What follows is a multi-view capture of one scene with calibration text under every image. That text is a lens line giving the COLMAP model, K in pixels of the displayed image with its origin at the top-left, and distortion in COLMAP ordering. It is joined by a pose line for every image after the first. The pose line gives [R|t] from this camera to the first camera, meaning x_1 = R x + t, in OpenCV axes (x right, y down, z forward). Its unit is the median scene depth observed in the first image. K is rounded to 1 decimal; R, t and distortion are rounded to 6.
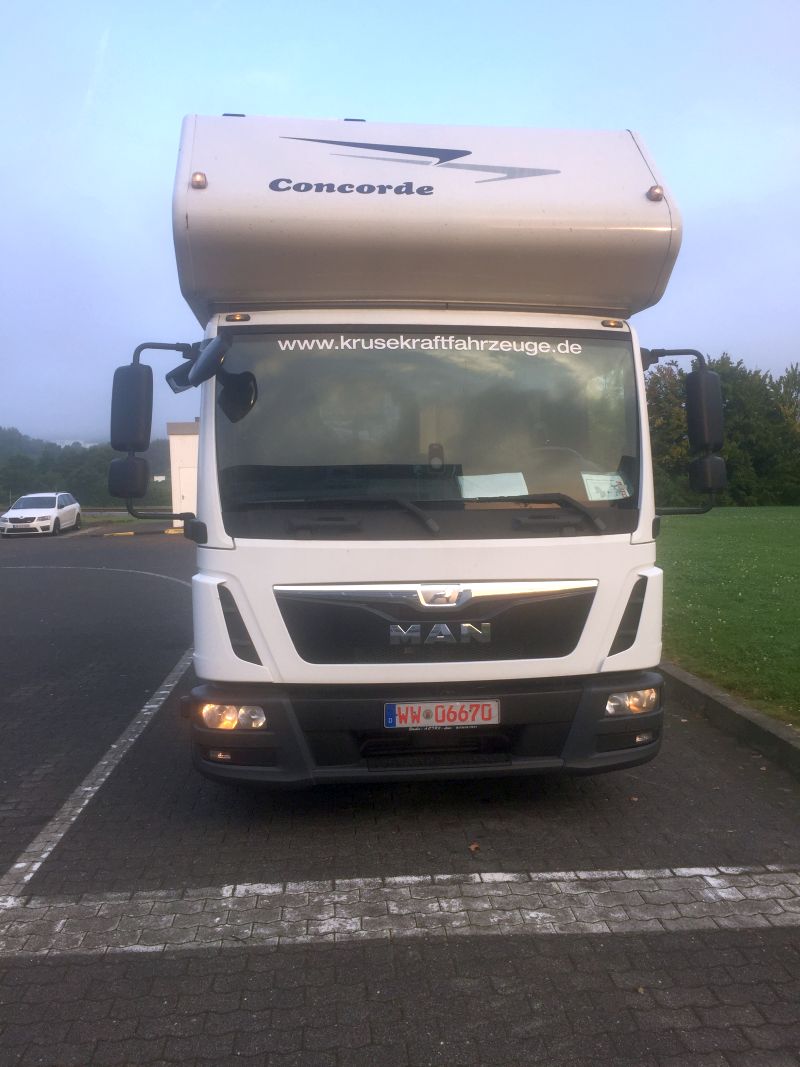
lens RADIAL K [[916.0, 0, 409.9], [0, 916.0, 527.9], [0, 0, 1]] dist [0.083246, -0.108359]
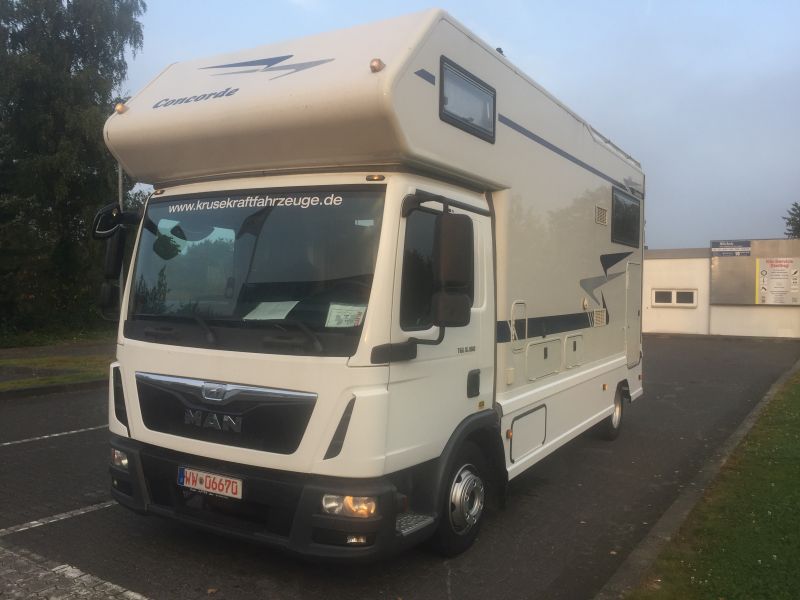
lens RADIAL K [[686.8, 0, 404.0], [0, 686.8, 295.6], [0, 0, 1]] dist [0.083246, -0.108359]
pose [[0.791120, 0.030660, -0.610892, 0.859225], [-0.061013, 0.997717, -0.028940, -0.053099], [0.608610, 0.060167, 0.791185, 0.369906]]
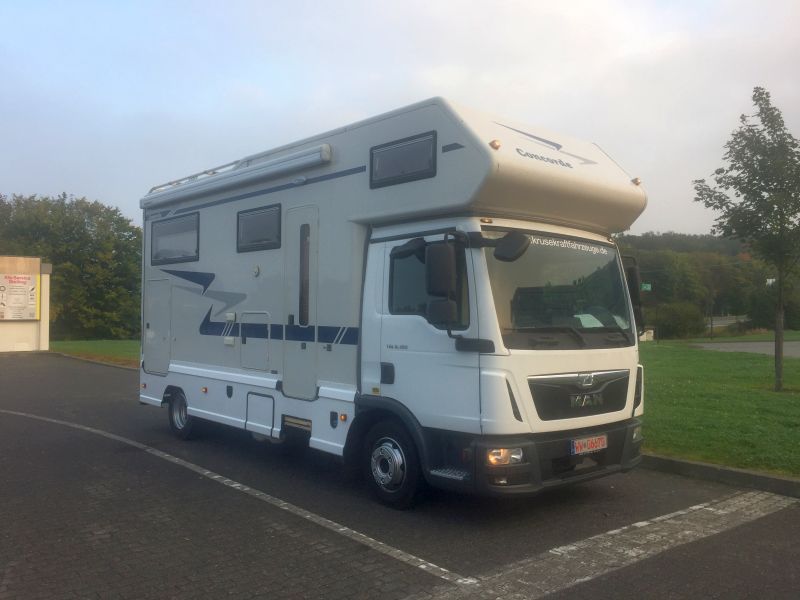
lens RADIAL K [[686.8, 0, 394.9], [0, 686.8, 294.7], [0, 0, 1]] dist [0.083246, -0.108359]
pose [[0.823389, 0.034597, 0.566422, -1.088320], [0.016226, 0.996296, -0.084441, 0.014683], [-0.567245, 0.078718, 0.819778, 0.059880]]
